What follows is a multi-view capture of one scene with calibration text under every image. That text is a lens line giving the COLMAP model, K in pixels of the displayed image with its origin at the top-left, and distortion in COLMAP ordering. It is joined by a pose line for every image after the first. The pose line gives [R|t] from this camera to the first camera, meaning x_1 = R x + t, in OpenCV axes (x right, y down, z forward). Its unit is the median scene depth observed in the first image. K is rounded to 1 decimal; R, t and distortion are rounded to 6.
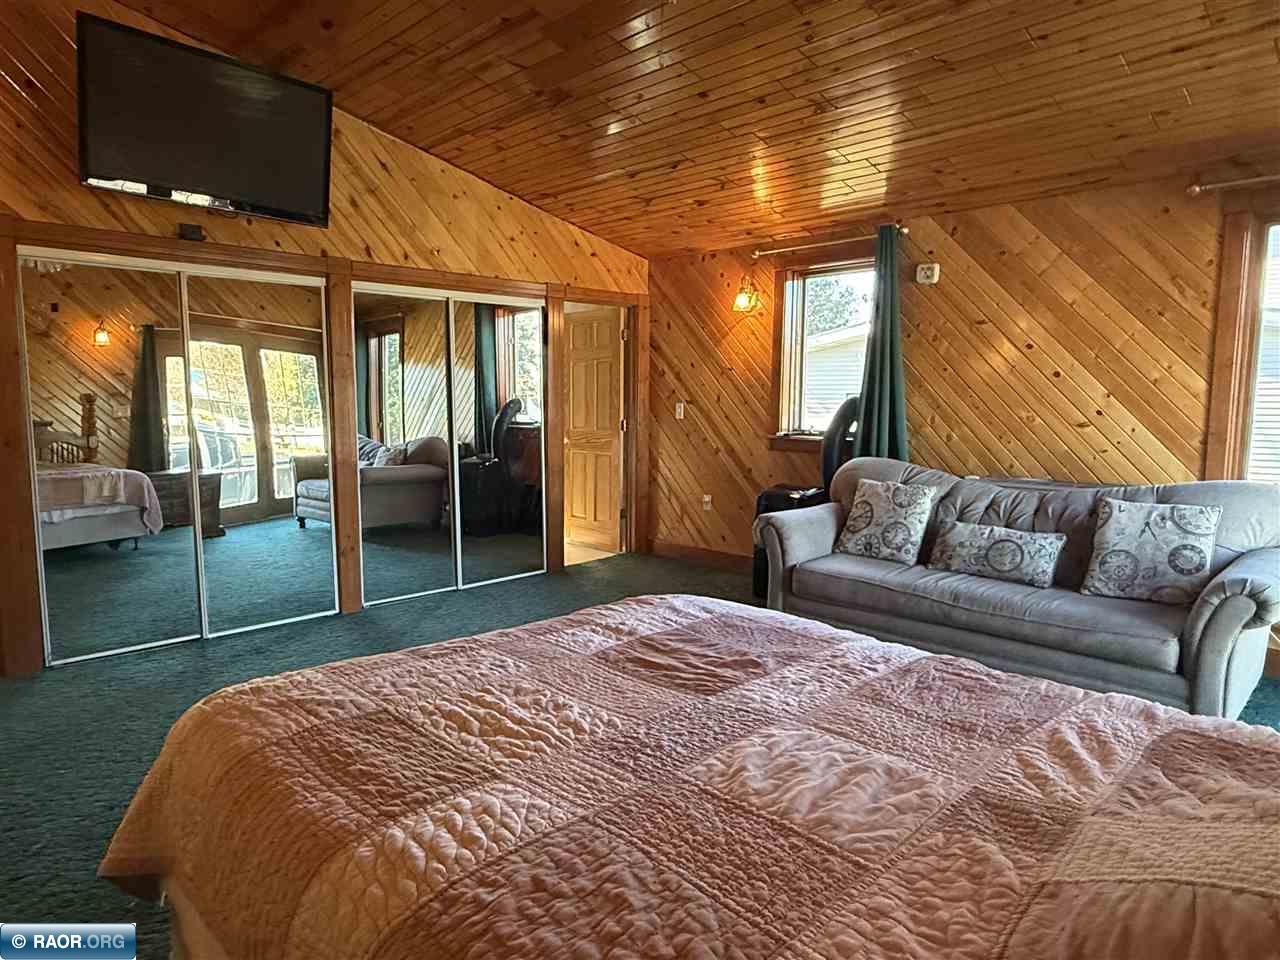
lens RADIAL K [[801.0, 0, 628.5], [0, 801.0, 483.5], [0, 0, 1]] dist [0.003665, 0.002002]
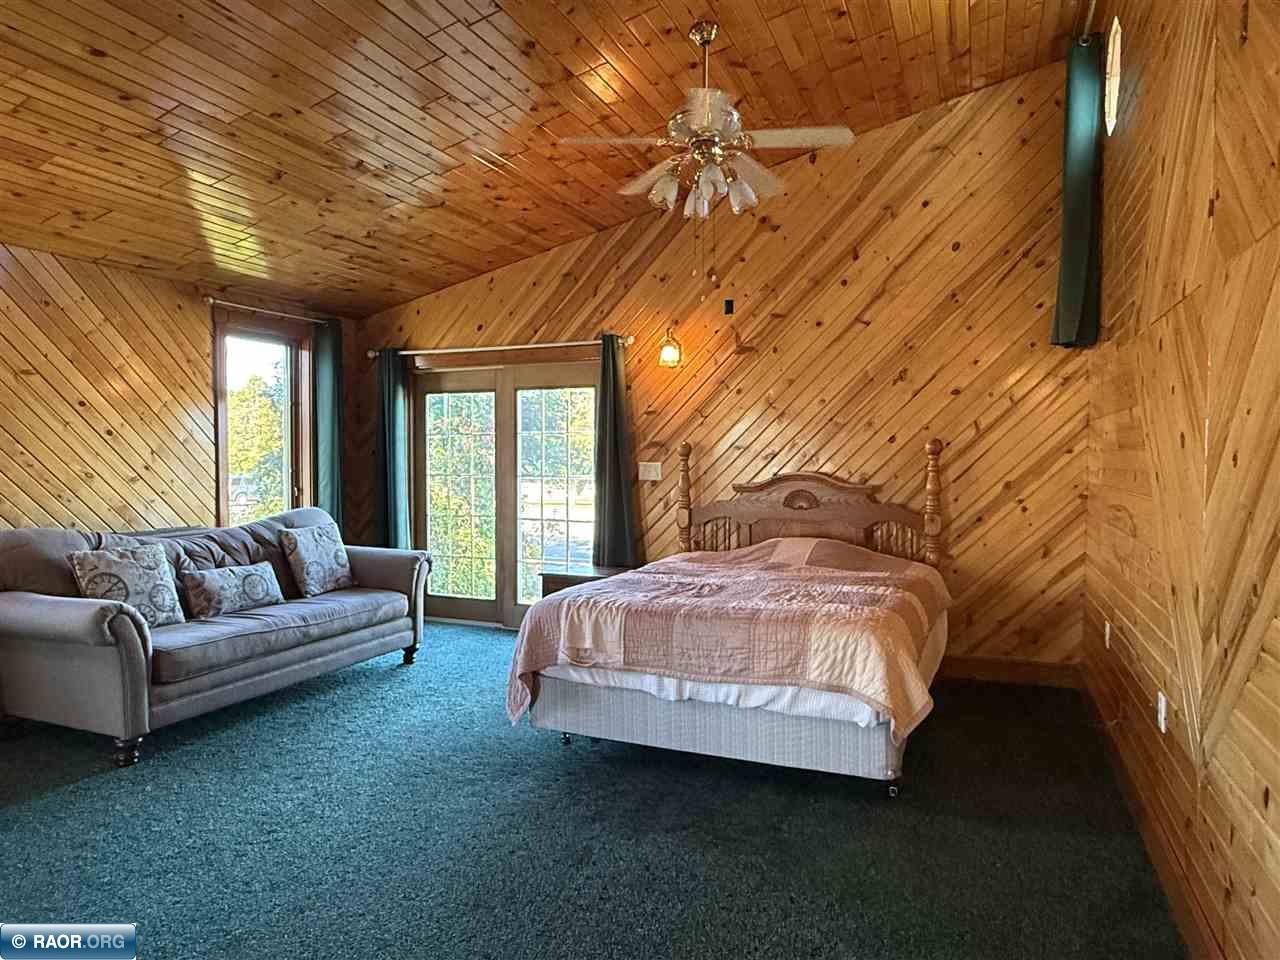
lens RADIAL K [[801.0, 0, 628.5], [0, 801.0, 483.5], [0, 0, 1]] dist [0.003665, 0.002002]
pose [[-0.360516, -0.037950, 0.931981, -0.801402], [0.098828, 0.991994, 0.078623, -0.096964], [-0.927503, 0.120451, -0.353879, 0.851433]]
